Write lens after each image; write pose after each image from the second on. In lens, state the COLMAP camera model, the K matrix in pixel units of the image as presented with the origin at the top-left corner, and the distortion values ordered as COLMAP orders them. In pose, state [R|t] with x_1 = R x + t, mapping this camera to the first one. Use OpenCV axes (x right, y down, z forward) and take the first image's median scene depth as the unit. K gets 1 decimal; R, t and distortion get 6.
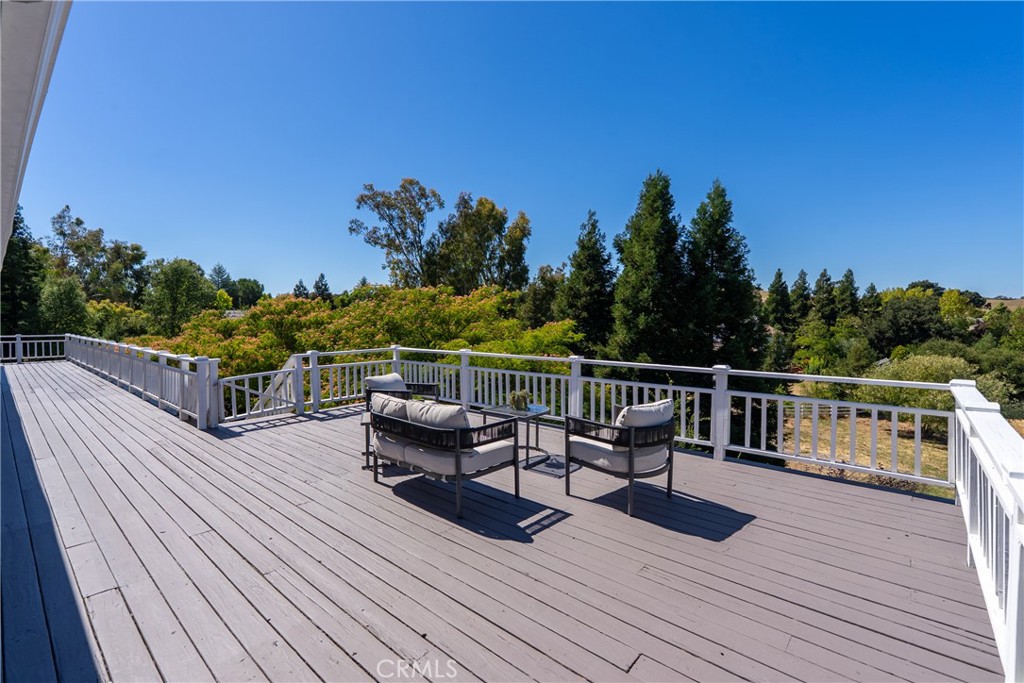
lens RADIAL K [[464.9, 0, 510.0], [0, 464.9, 326.0], [0, 0, 1]] dist [-0.012784, 0.000646]
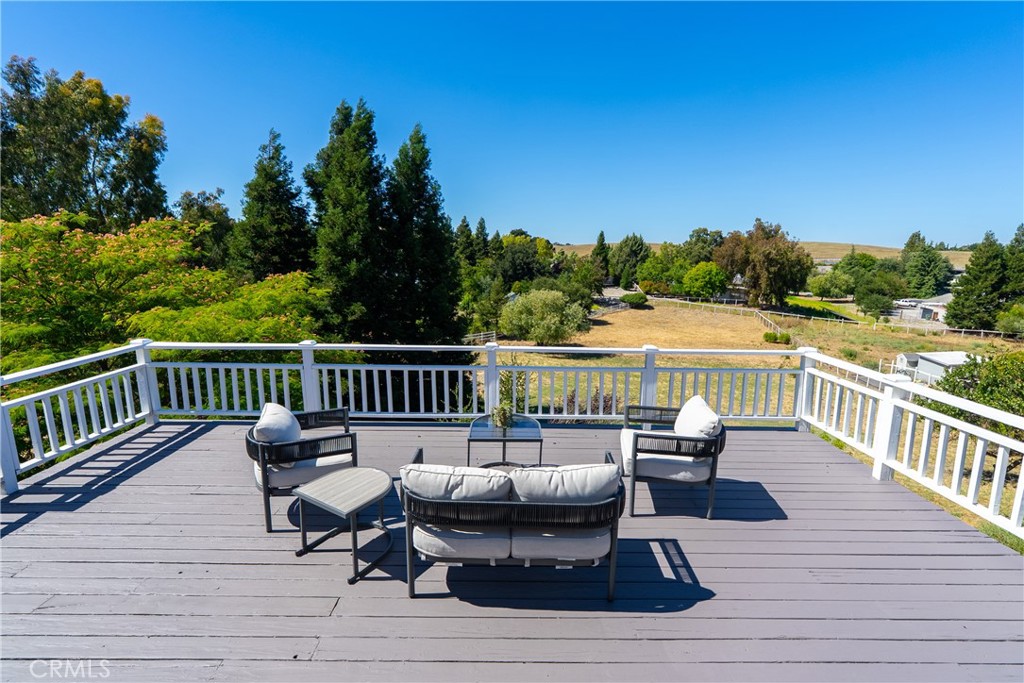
lens RADIAL K [[464.9, 0, 510.0], [0, 464.9, 326.0], [0, 0, 1]] dist [-0.012784, 0.000646]
pose [[0.741868, -0.086239, 0.664977, -0.105956], [-0.006858, 0.990668, 0.136128, -0.022528], [-0.670511, -0.105549, 0.734353, 0.087007]]
